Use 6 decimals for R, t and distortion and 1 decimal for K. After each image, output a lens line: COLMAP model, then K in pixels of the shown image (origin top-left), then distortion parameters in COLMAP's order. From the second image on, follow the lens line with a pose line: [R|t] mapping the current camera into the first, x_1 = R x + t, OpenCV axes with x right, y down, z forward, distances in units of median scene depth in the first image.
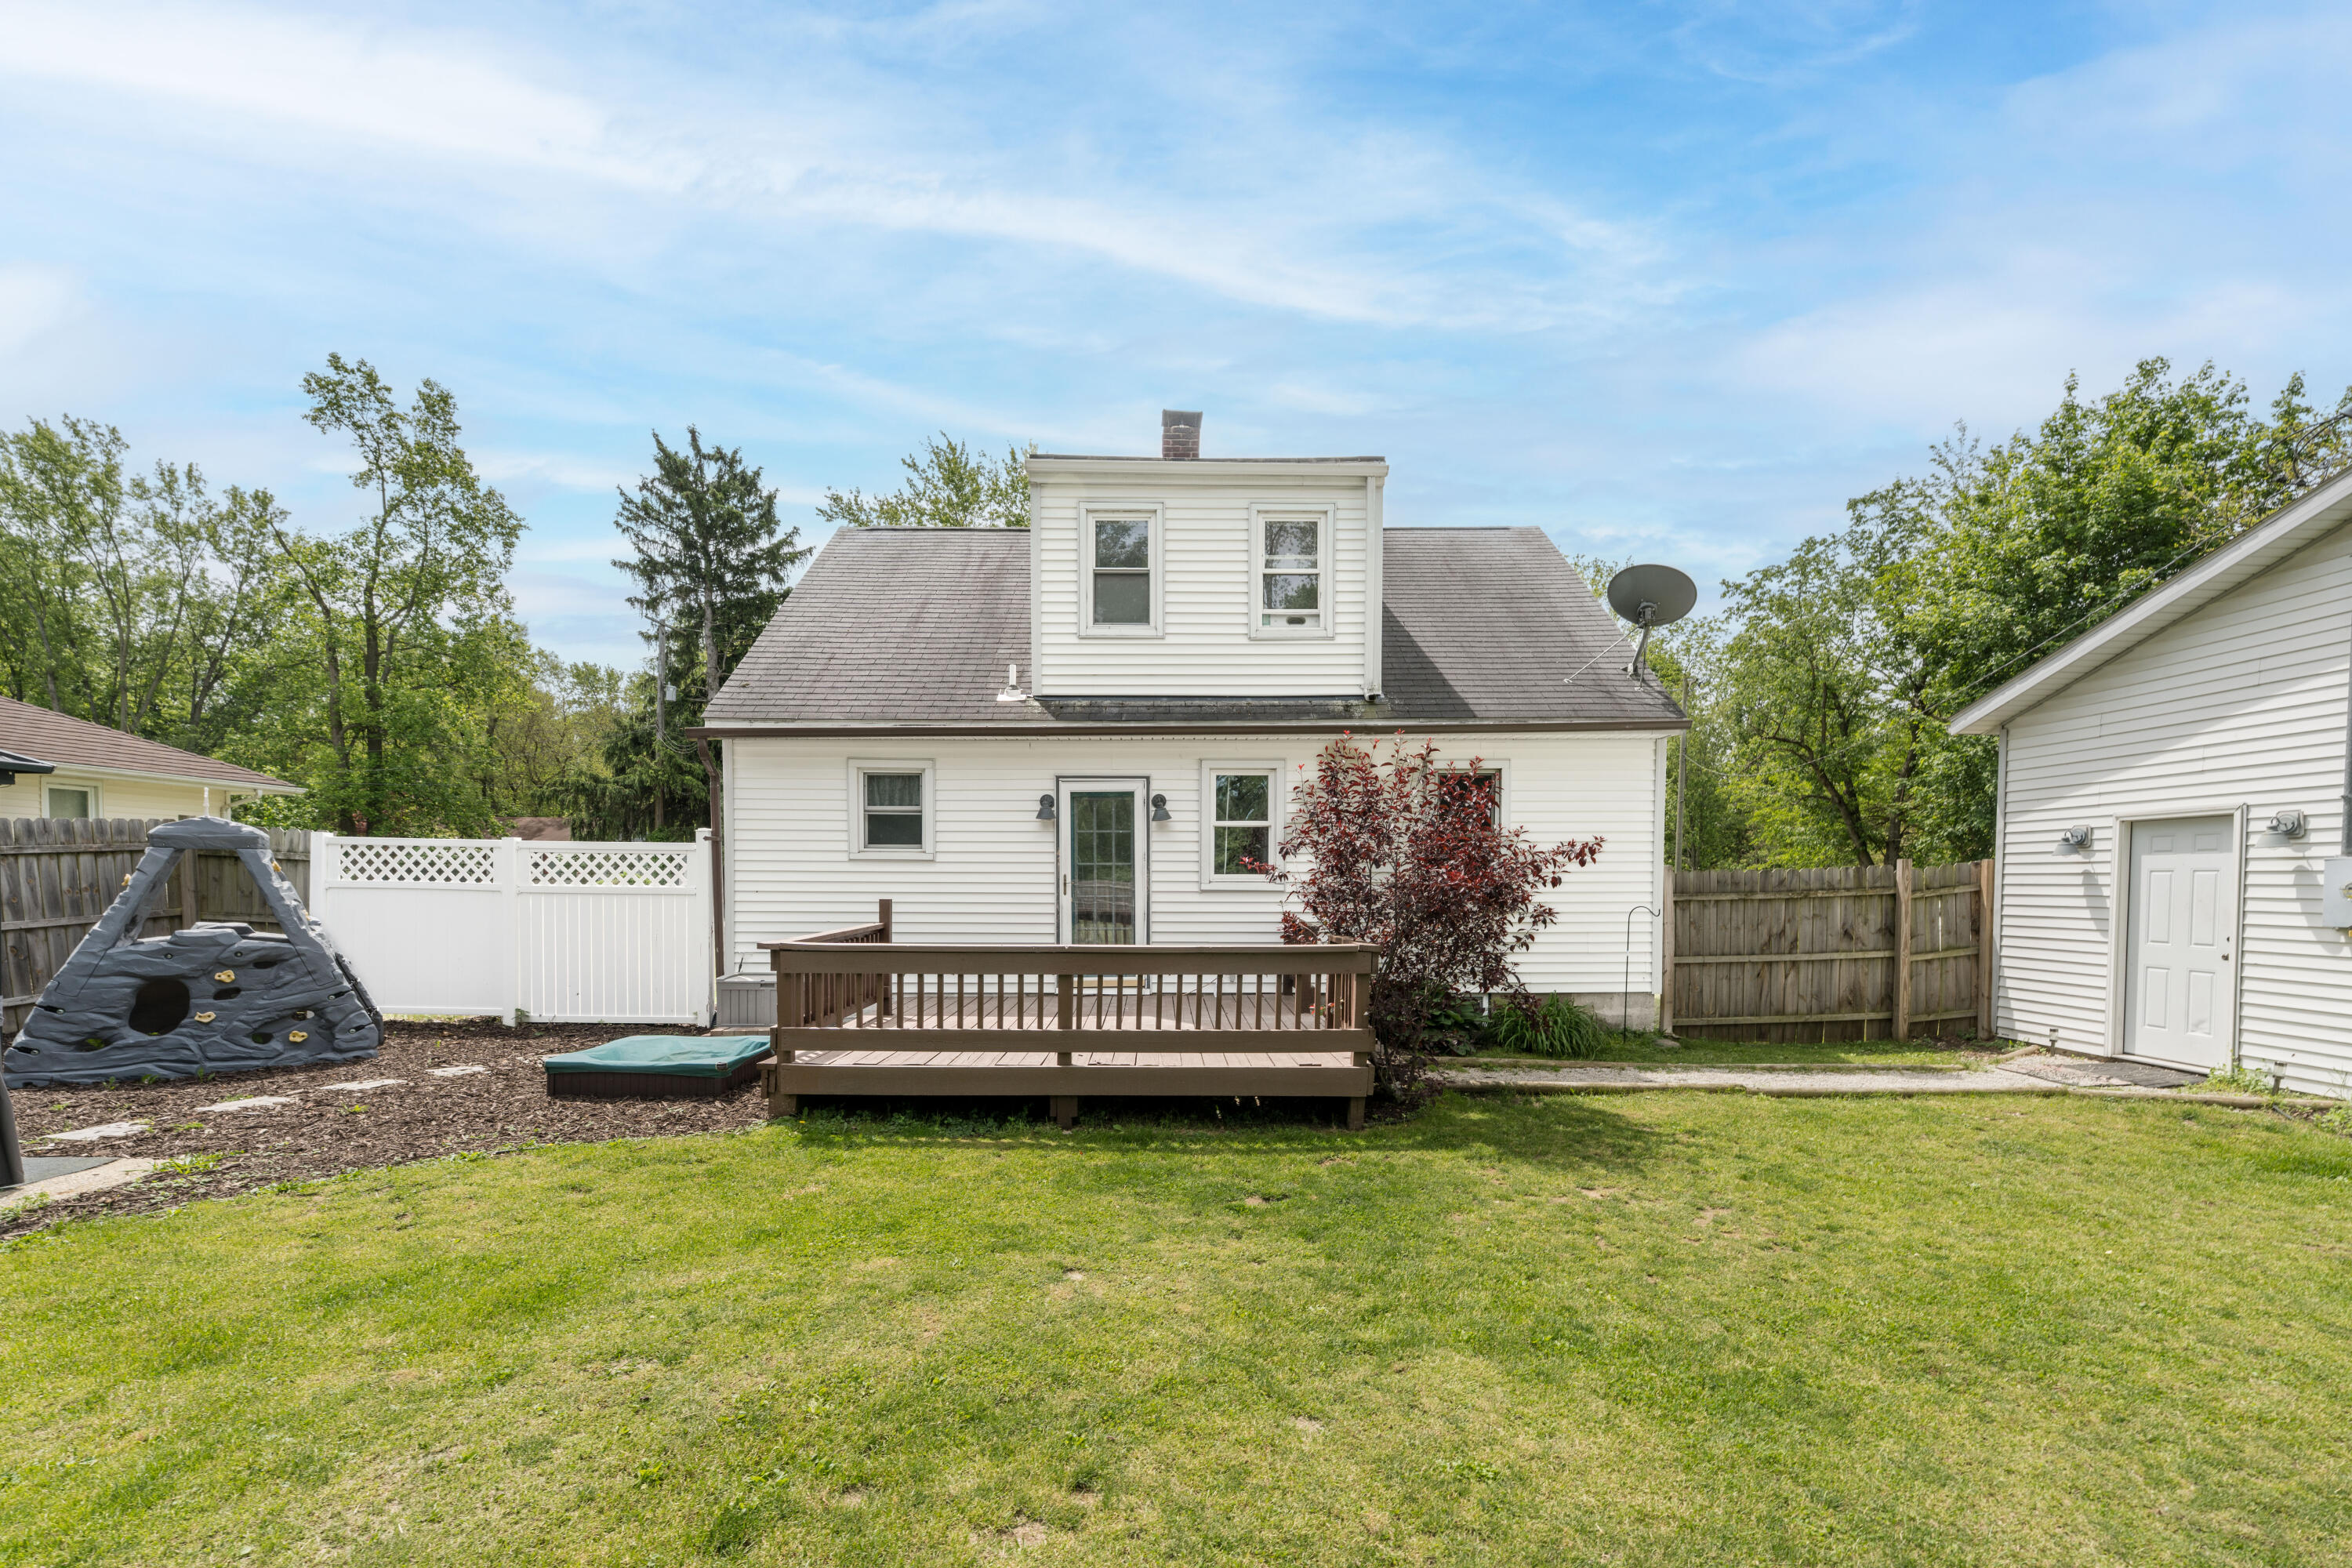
lens RADIAL K [[981.1, 0, 1173.1], [0, 981.1, 910.7], [0, 0, 1]] dist [-0.000462, 0.000026]
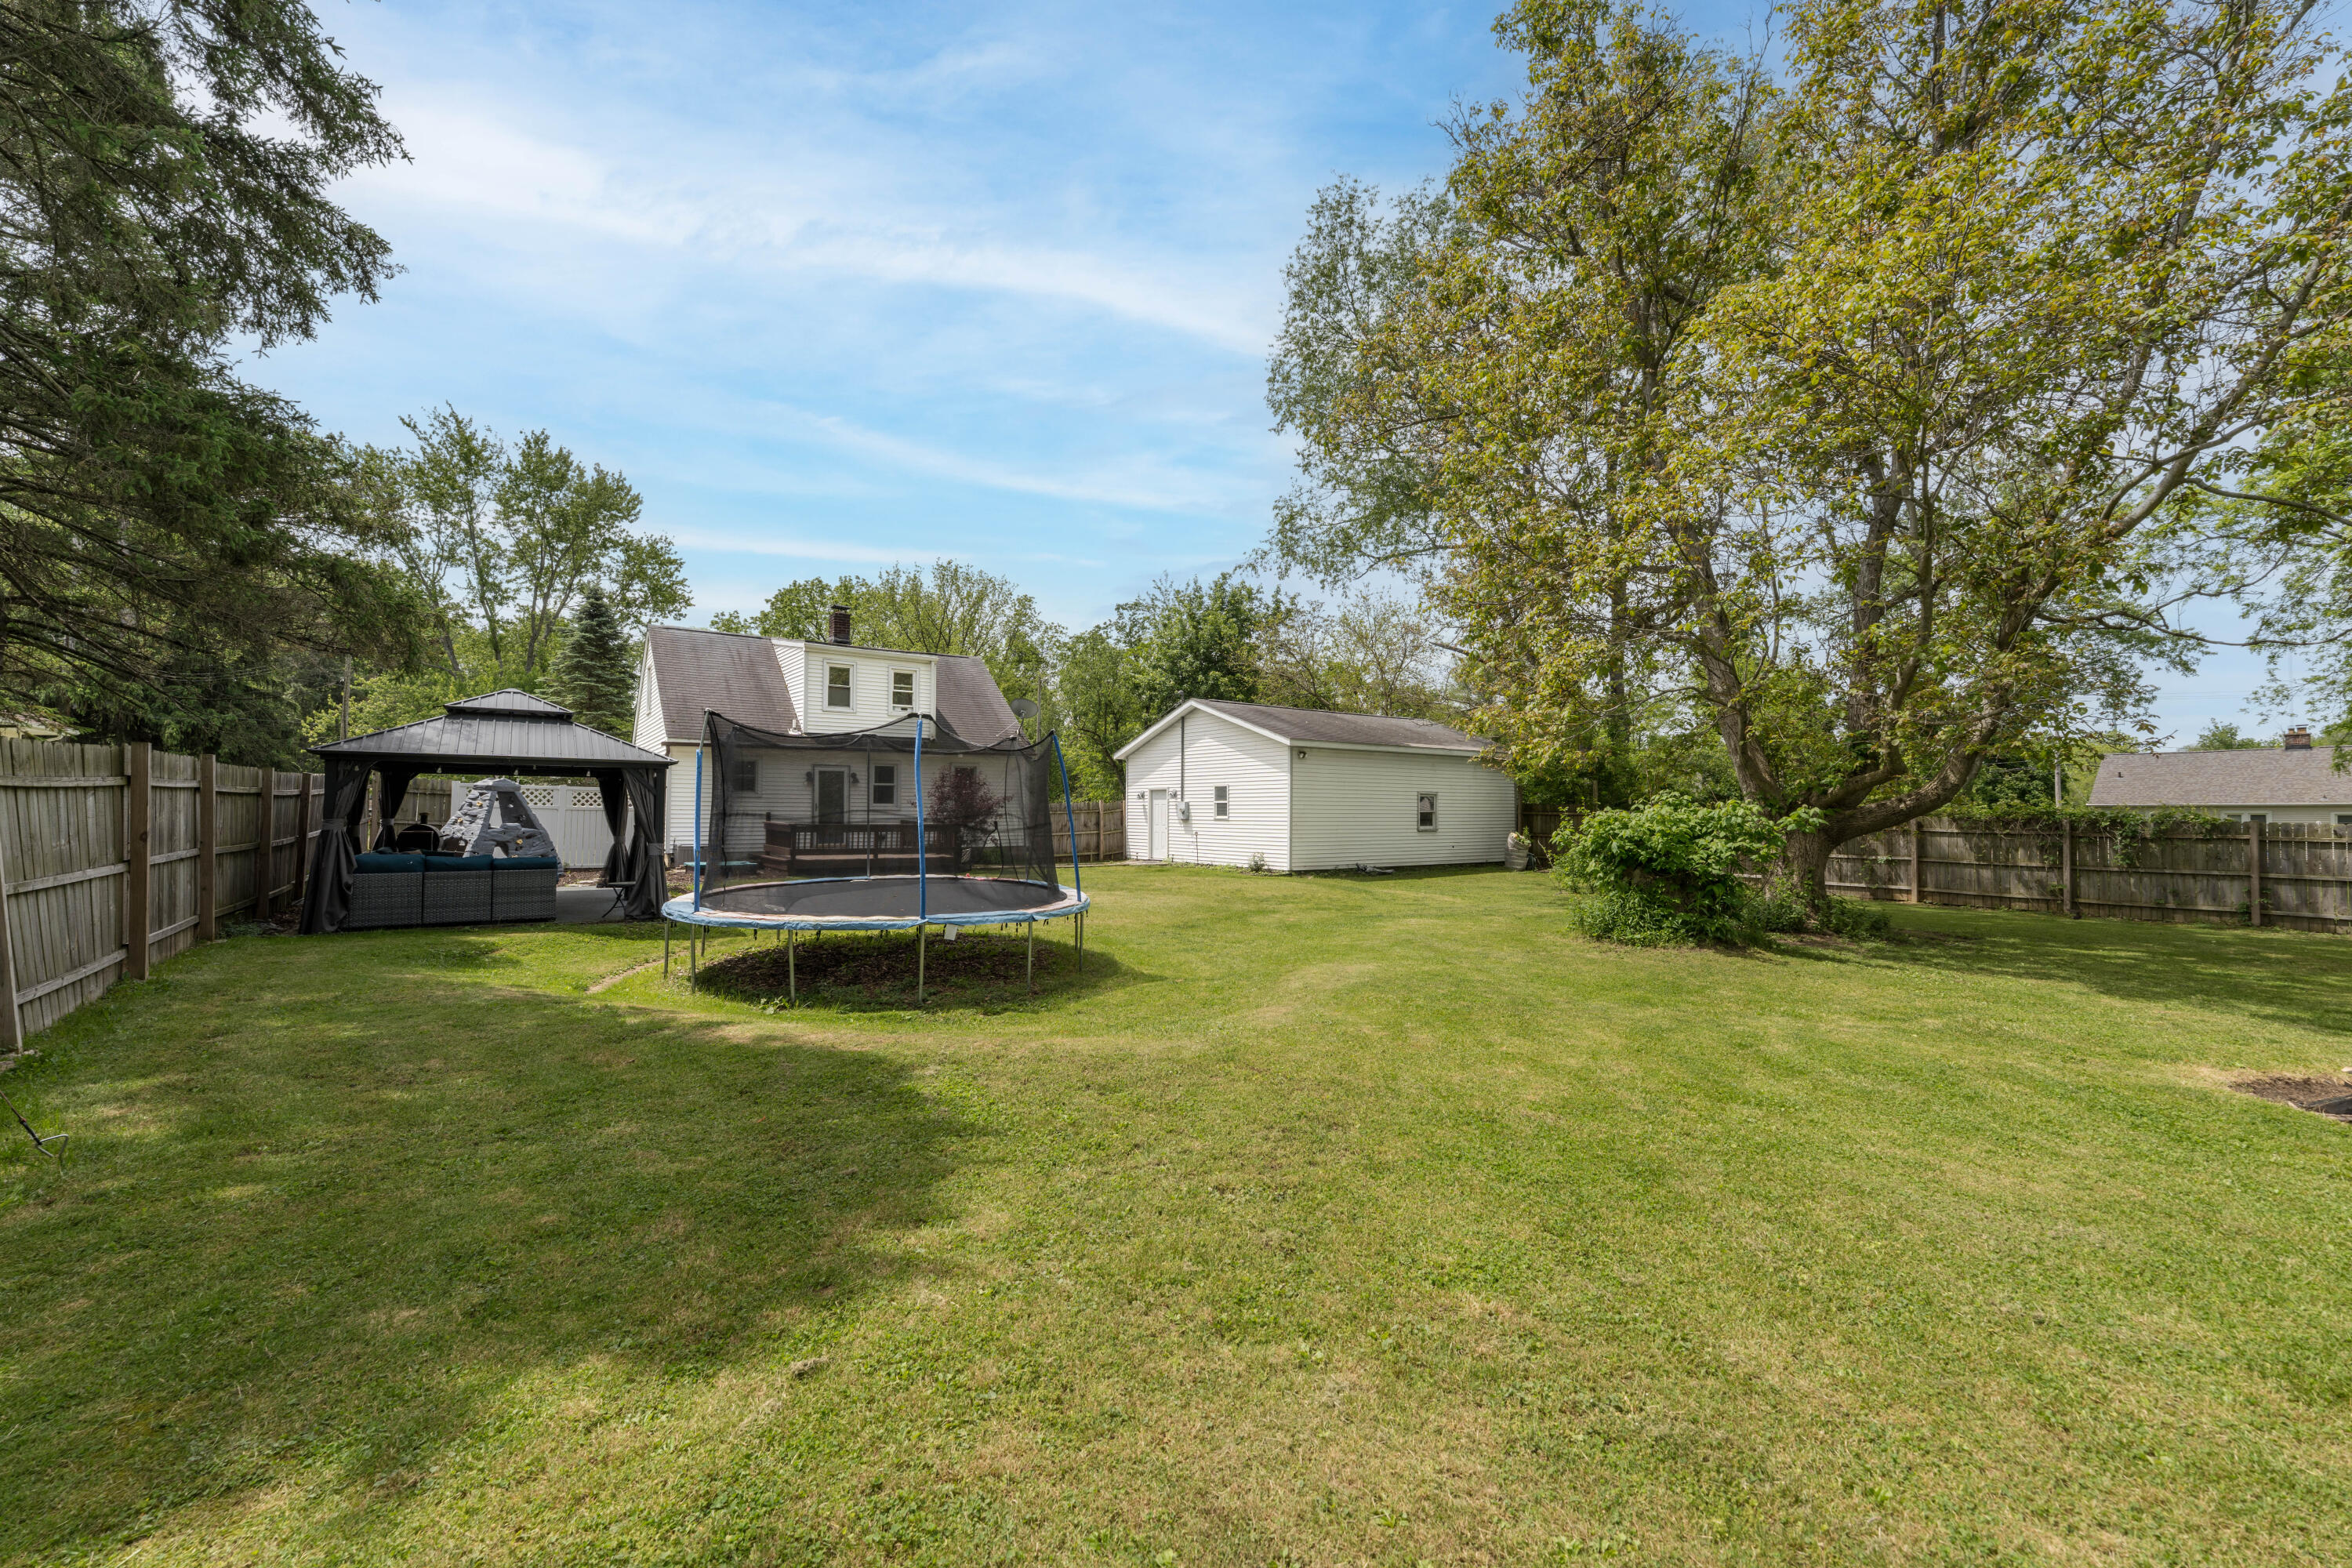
lens RADIAL K [[960.3, 0, 1161.2], [0, 960.3, 780.6], [0, 0, 1]] dist [-0.001265, -0.000099]
pose [[0.824407, 0.019288, 0.565668, -0.754729], [0.012555, 0.998550, -0.052347, 0.043803], [-0.565858, 0.050257, 0.822970, -1.501140]]
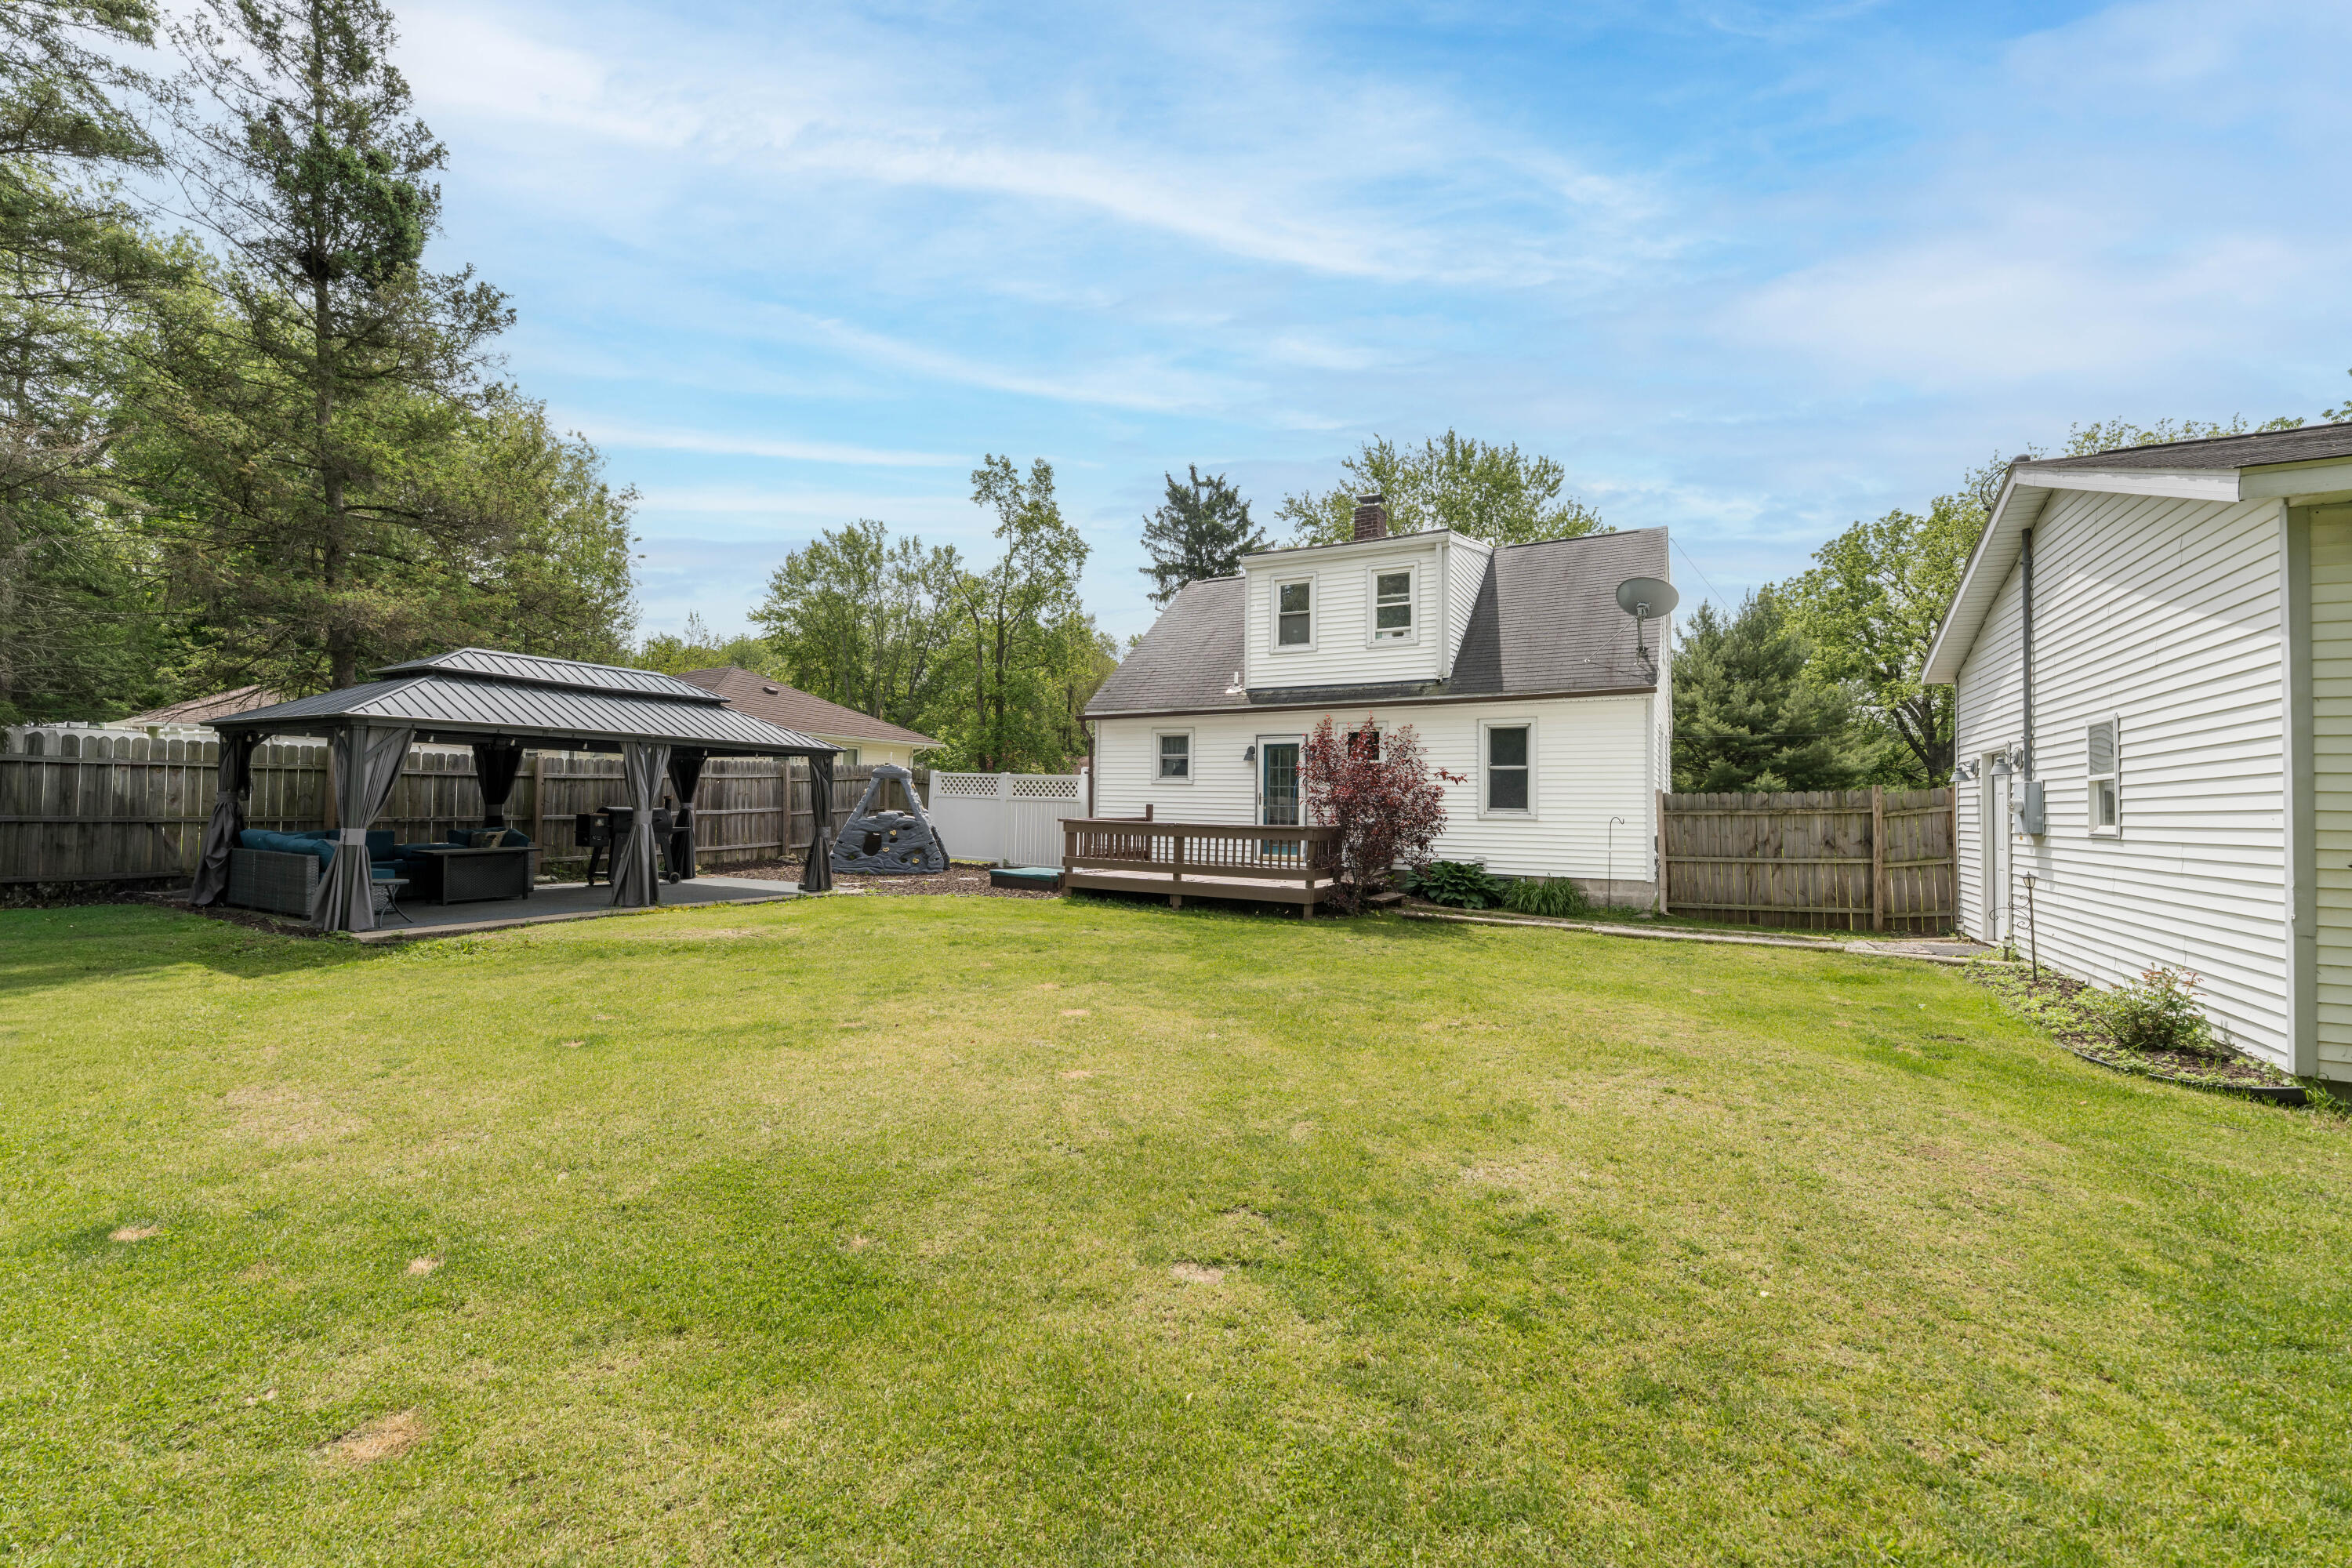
lens RADIAL K [[947.1, 0, 1176.0], [0, 947.1, 784.0], [0, 0, 1]] dist [-0.000473, -0.000061]
pose [[0.871779, 0.001851, -0.489896, 0.549776], [-0.030465, 0.998262, -0.050442, 0.034120], [0.488952, 0.058899, 0.870320, -0.484910]]
